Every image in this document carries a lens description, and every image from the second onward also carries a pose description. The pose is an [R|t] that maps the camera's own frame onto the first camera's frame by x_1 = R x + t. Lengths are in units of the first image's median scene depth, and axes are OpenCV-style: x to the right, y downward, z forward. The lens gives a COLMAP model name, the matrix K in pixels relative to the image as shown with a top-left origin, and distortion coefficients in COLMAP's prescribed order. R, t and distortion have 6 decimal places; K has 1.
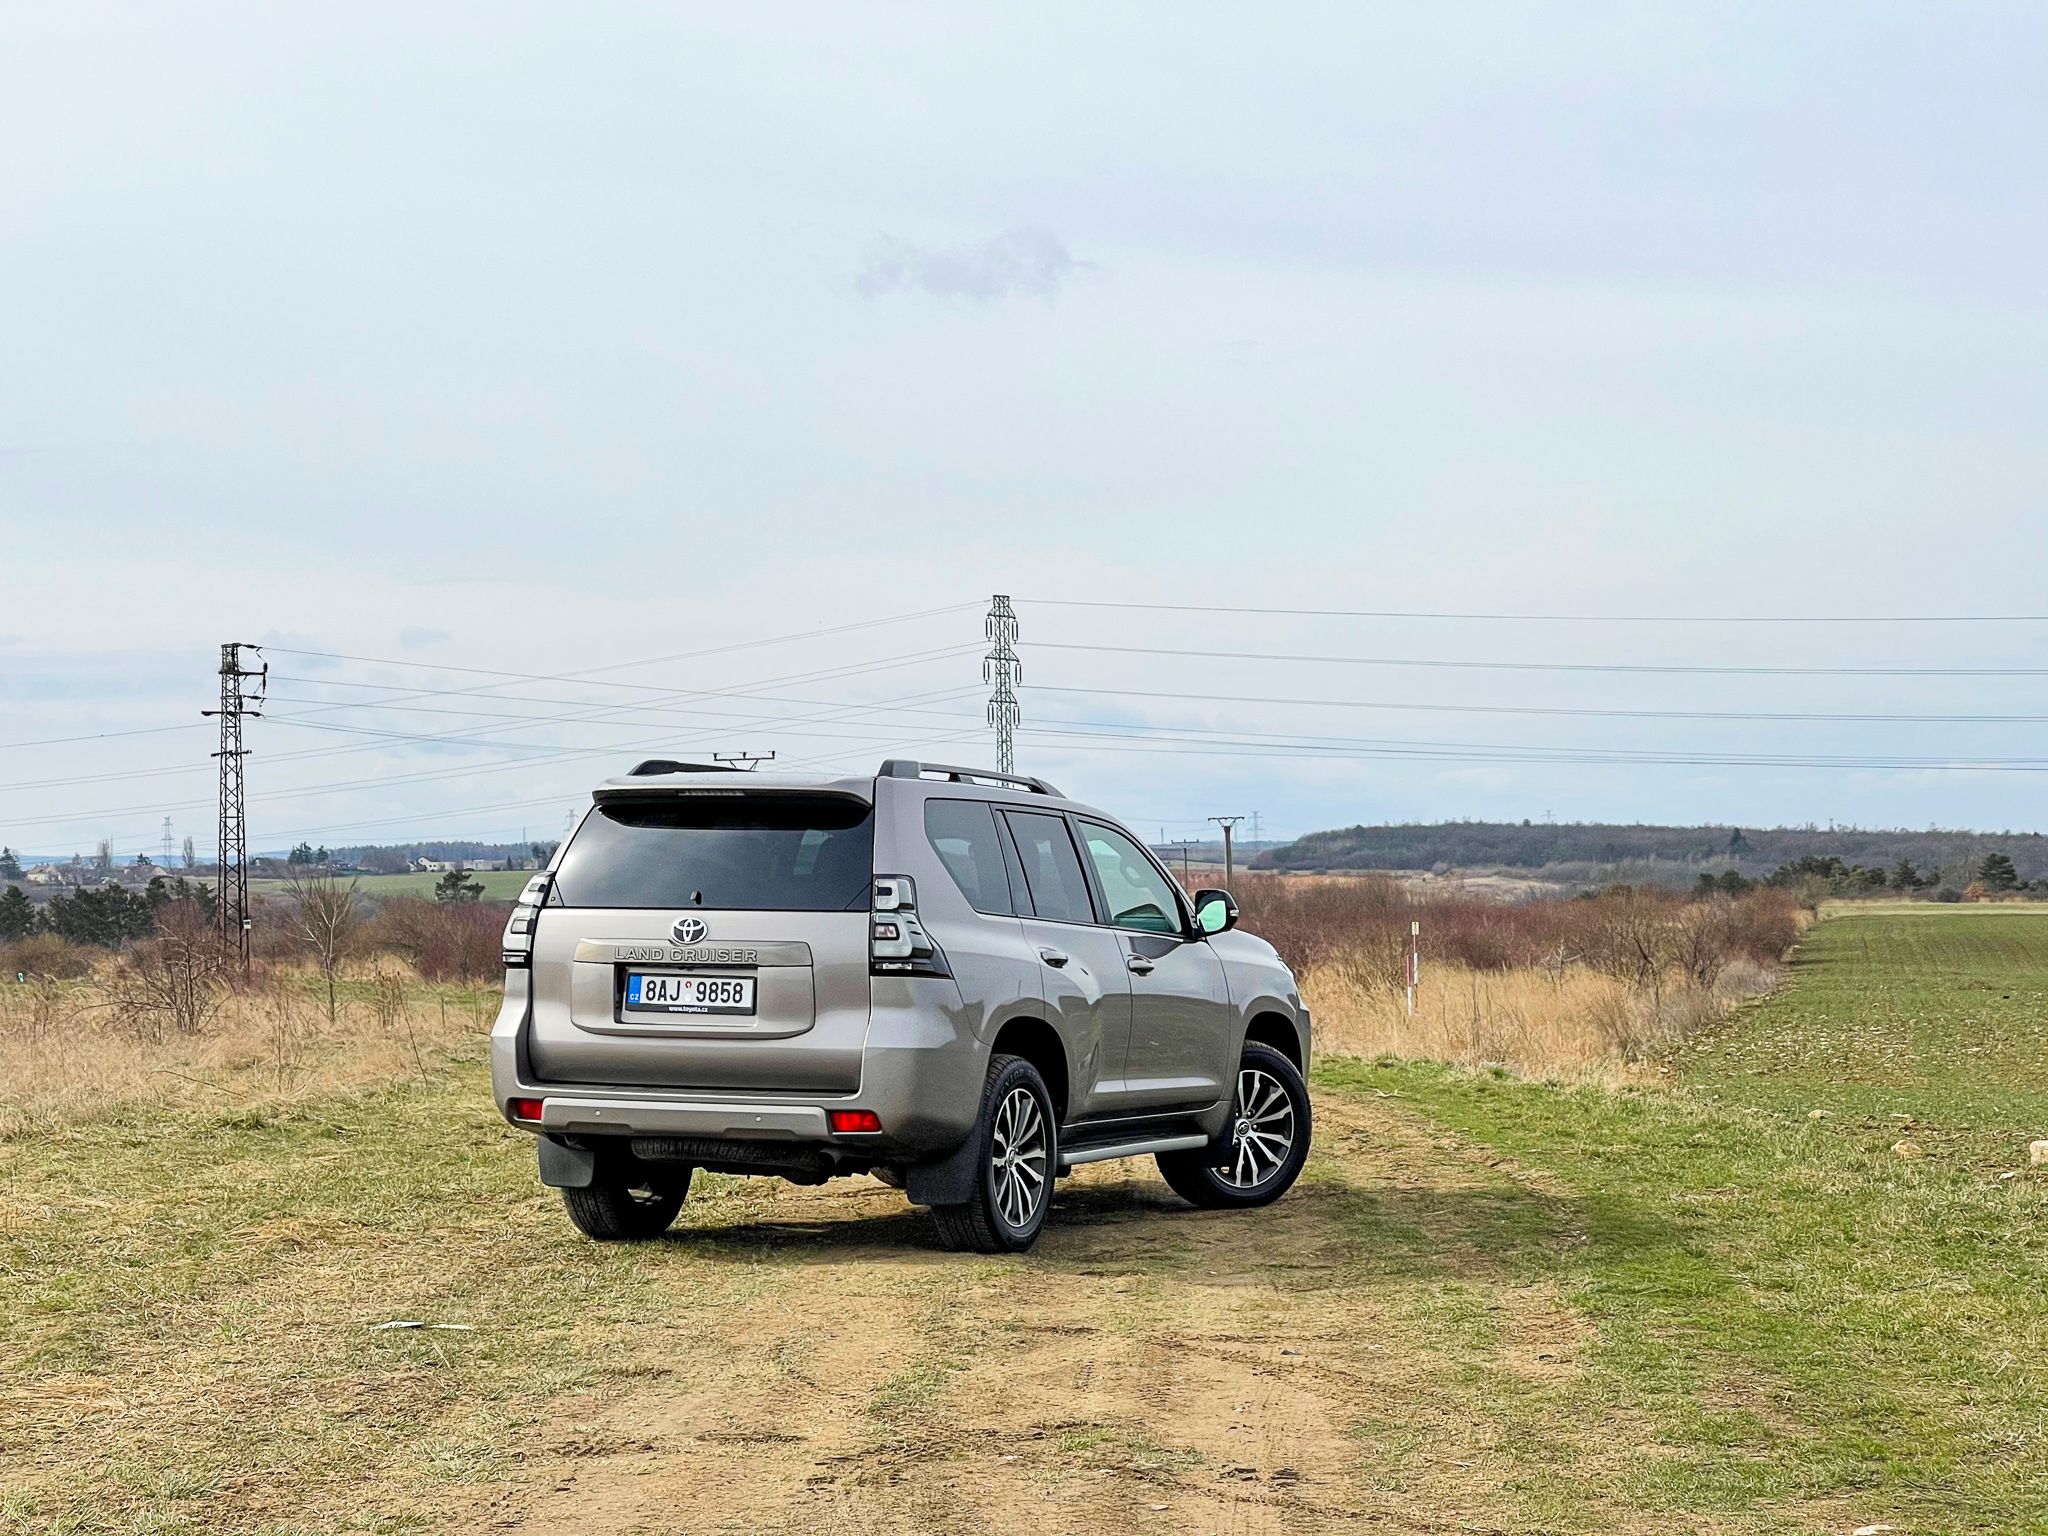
lens RADIAL K [[3927.4, 0, 1024.0], [0, 3927.4, 768.0], [0, 0, 1]] dist [0.187974, 0.561636]
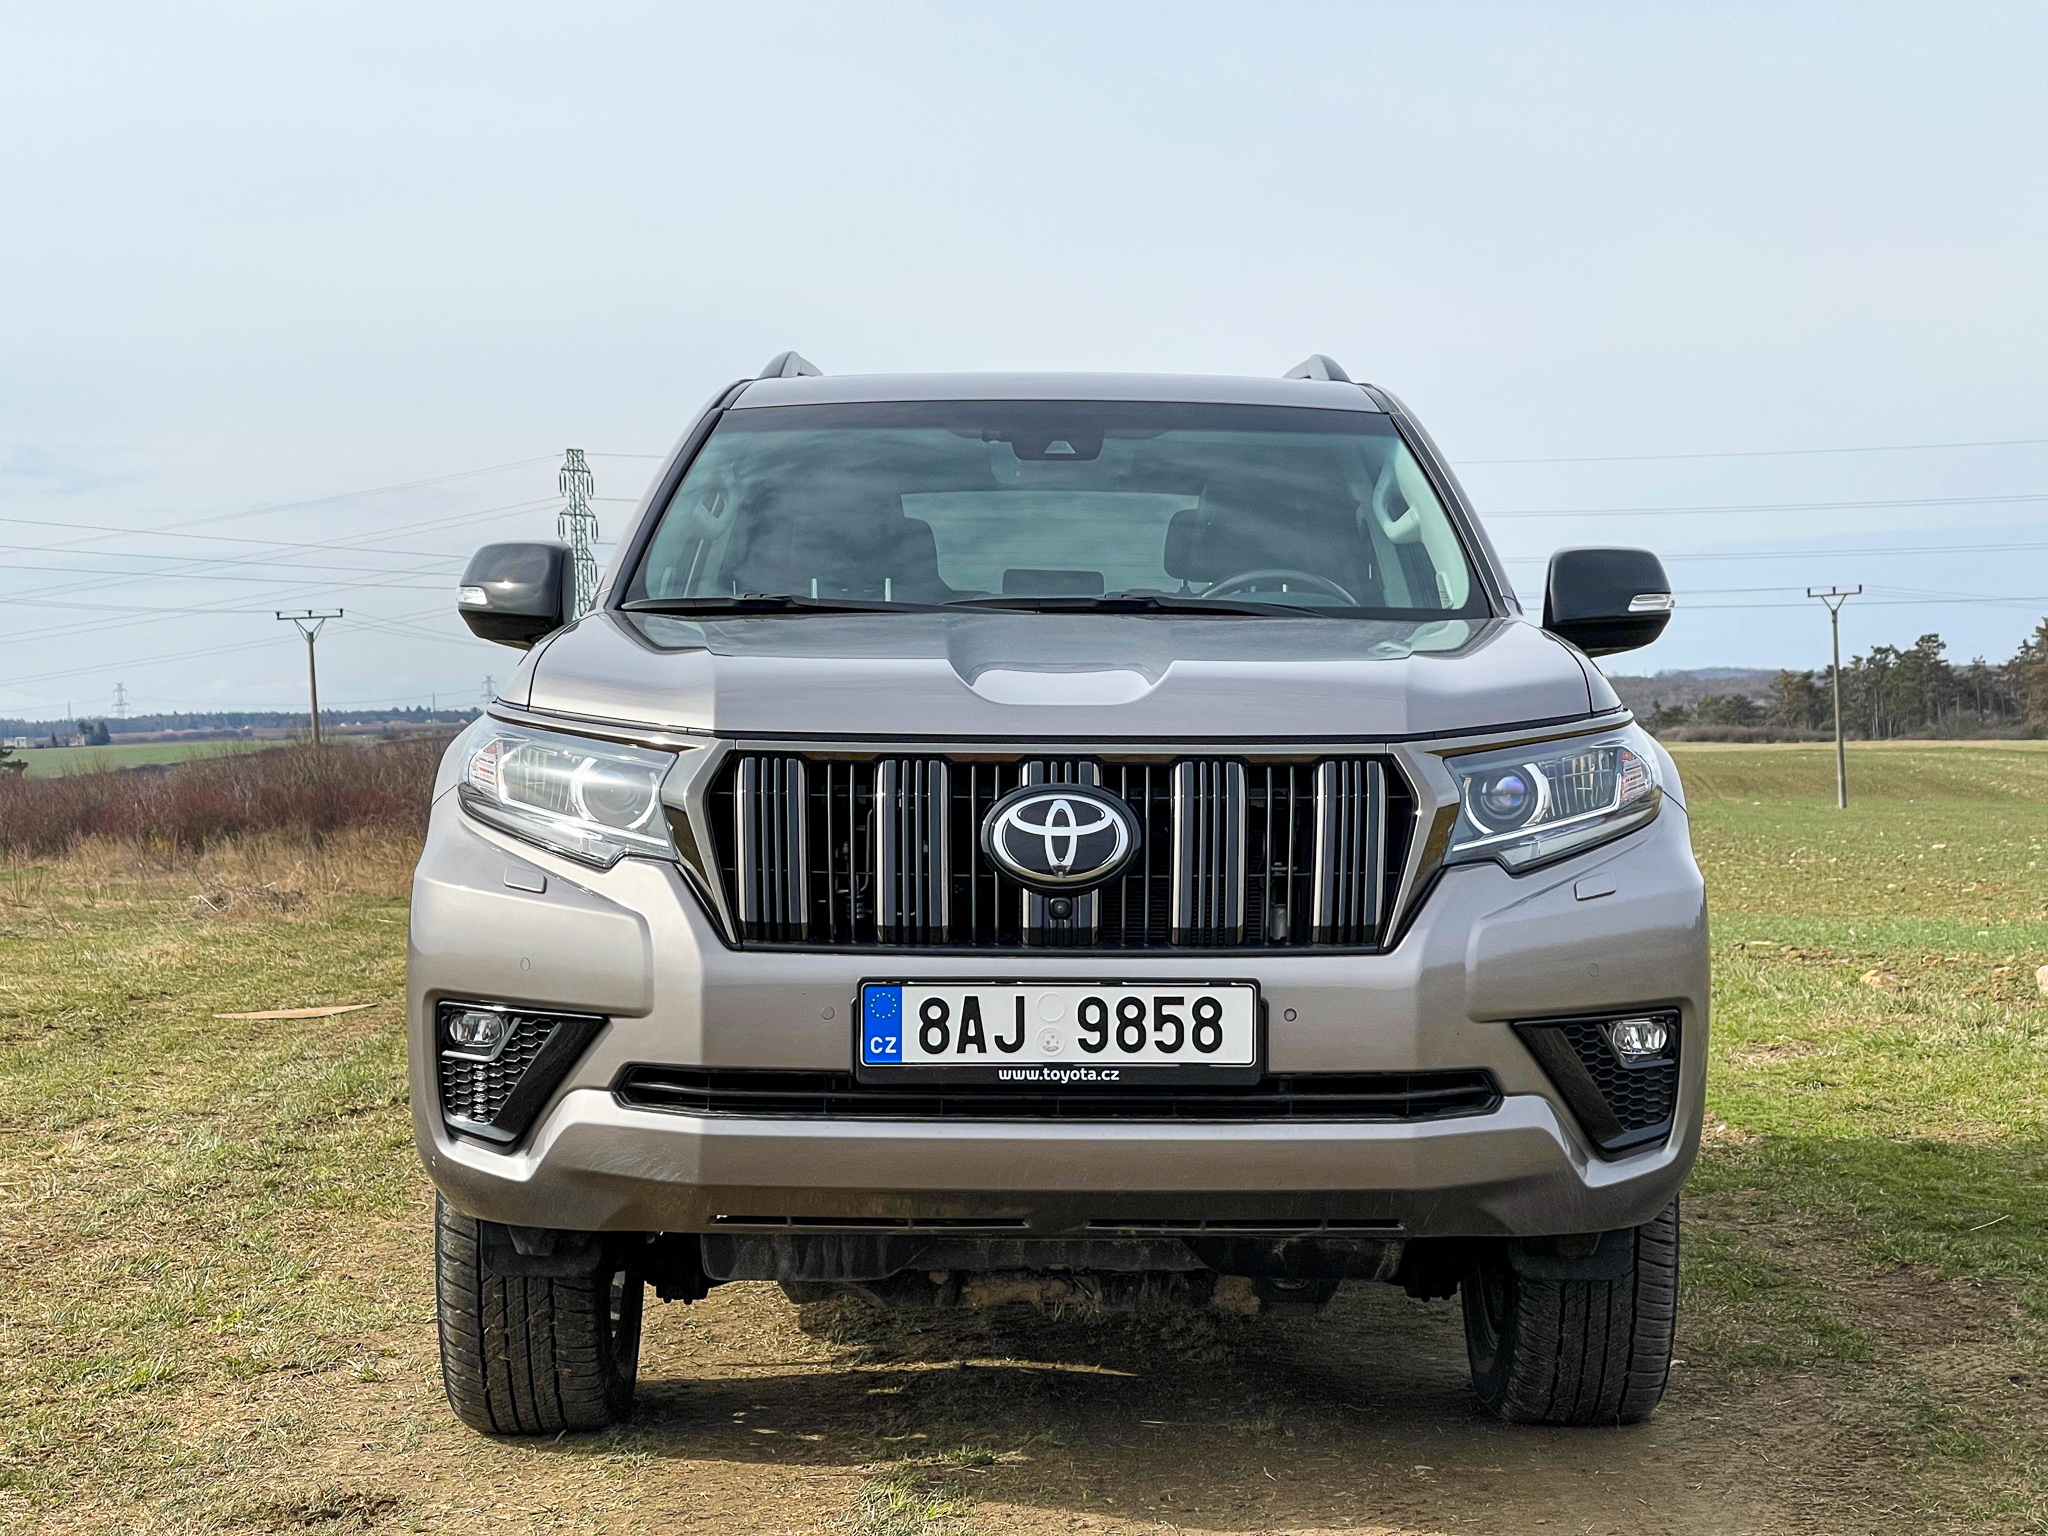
lens RADIAL K [[3775.9, 0, 874.2], [0, 3775.9, 770.3], [0, 0, 1]] dist [0.192119, 0.211622]
pose [[0.896588, -0.022458, 0.442295, -0.244364], [0.003787, 0.999066, 0.043053, 0.018034], [-0.442849, -0.036926, 0.895836, 0.677338]]
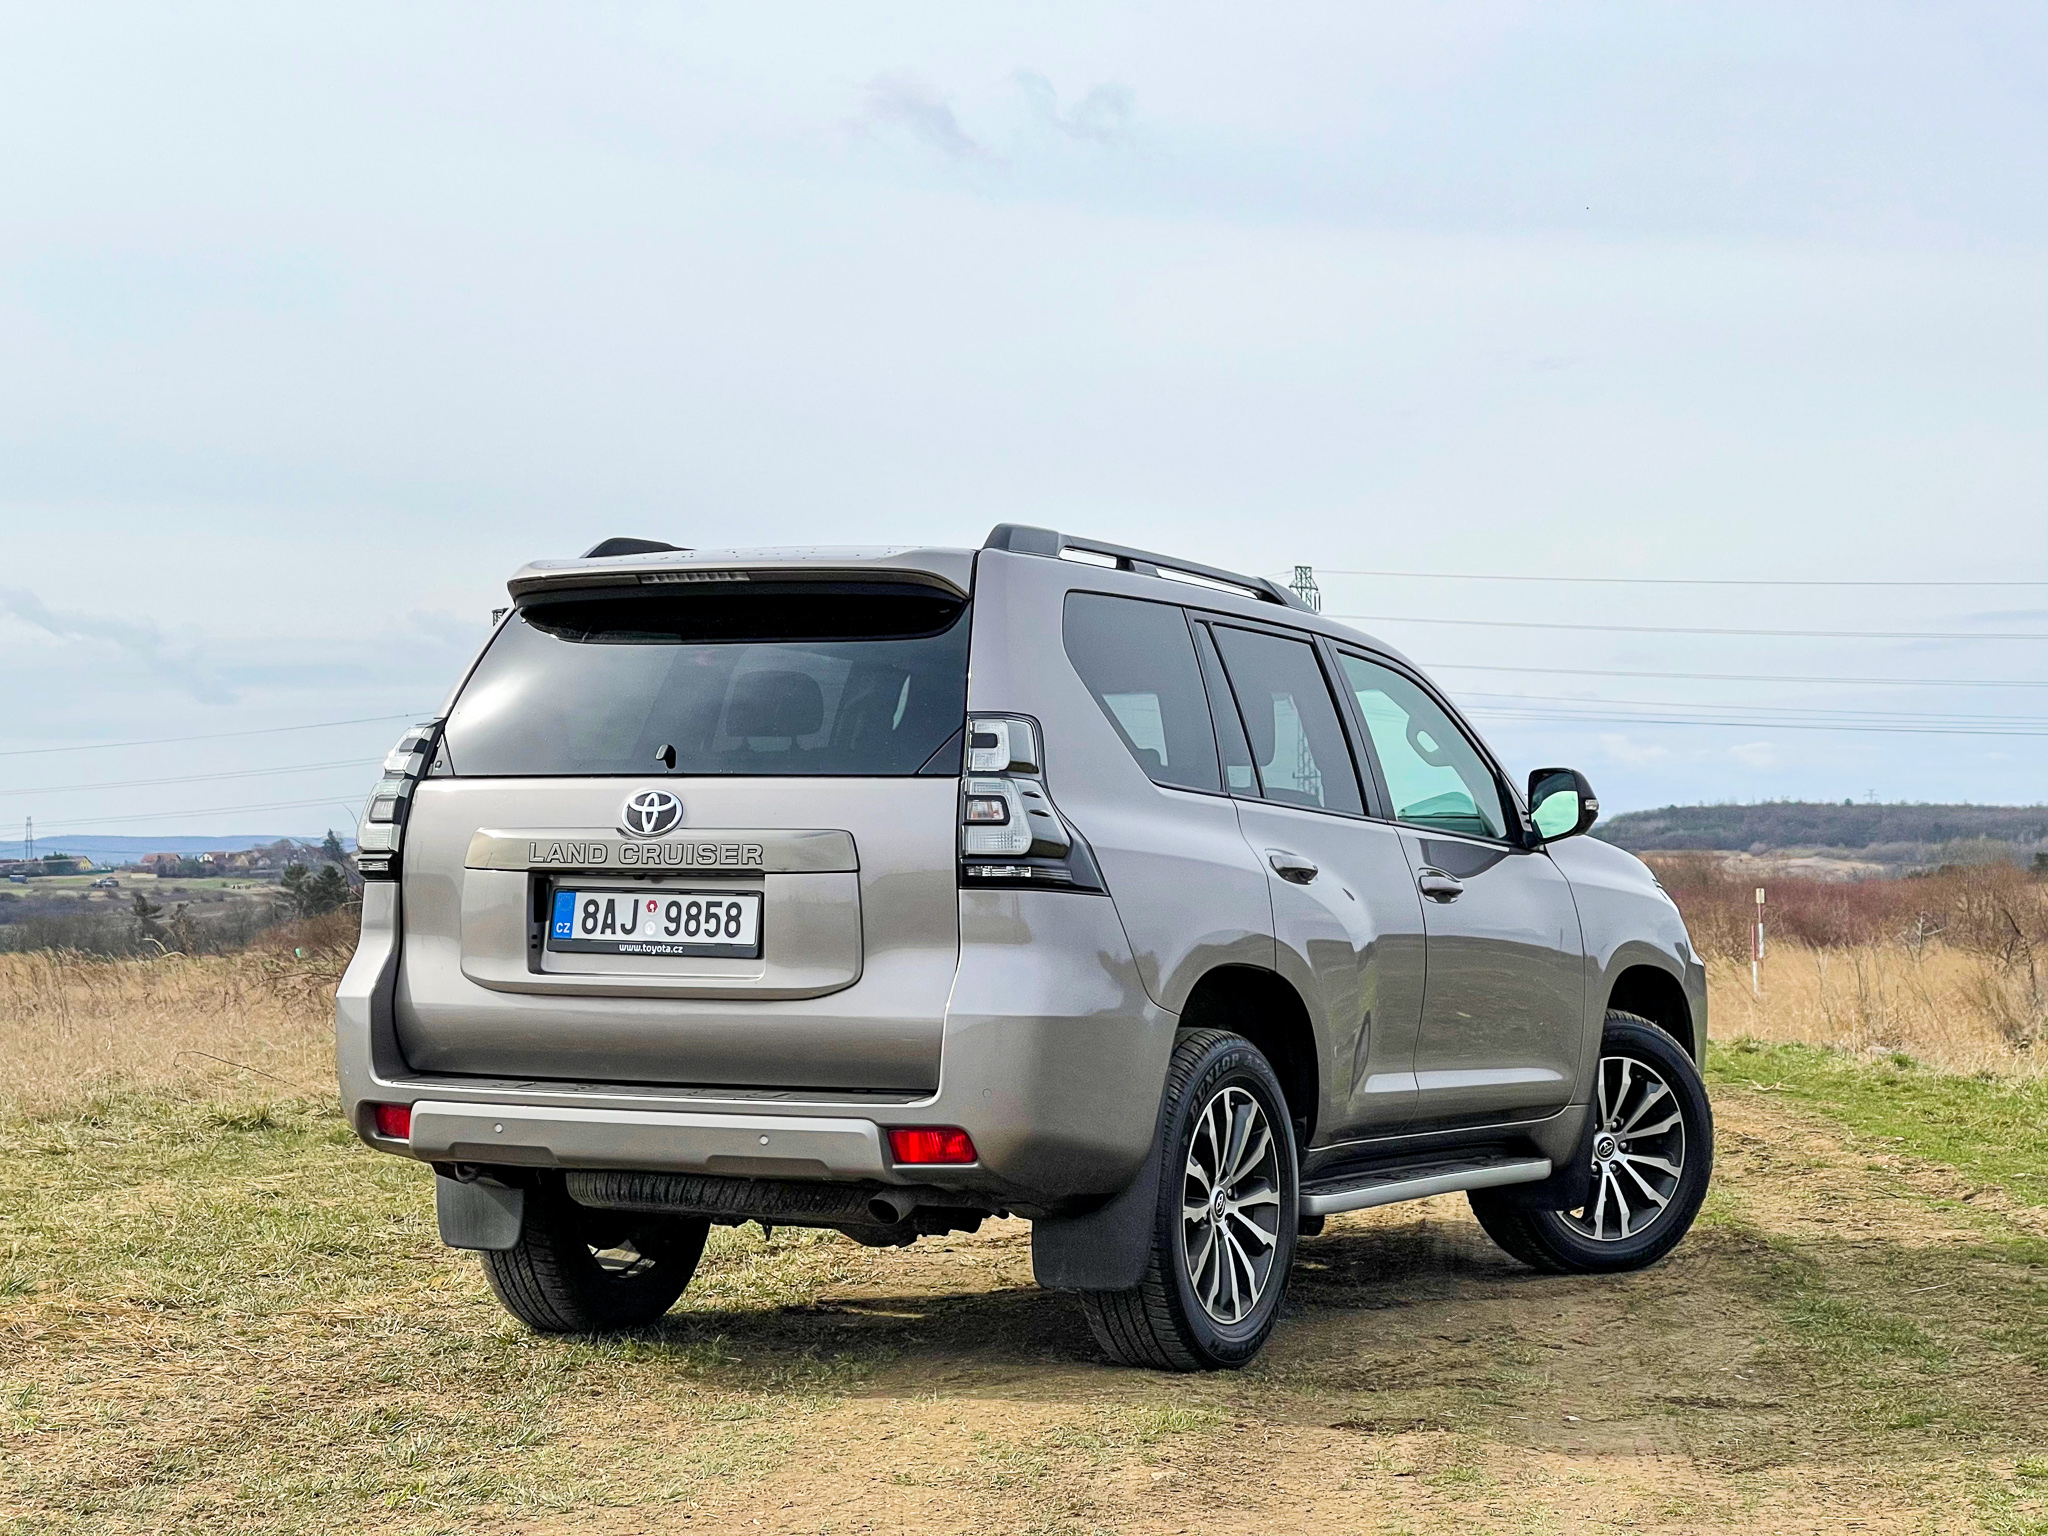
lens RADIAL K [[3927.4, 0, 1024.0], [0, 3927.4, 768.0], [0, 0, 1]] dist [0.187974, 0.561636]
pose [[0.996995, -0.003677, -0.077381, 0.013537], [0.004007, 0.999984, 0.004112, 0.031631], [0.077364, -0.004410, 0.996993, 0.415474]]
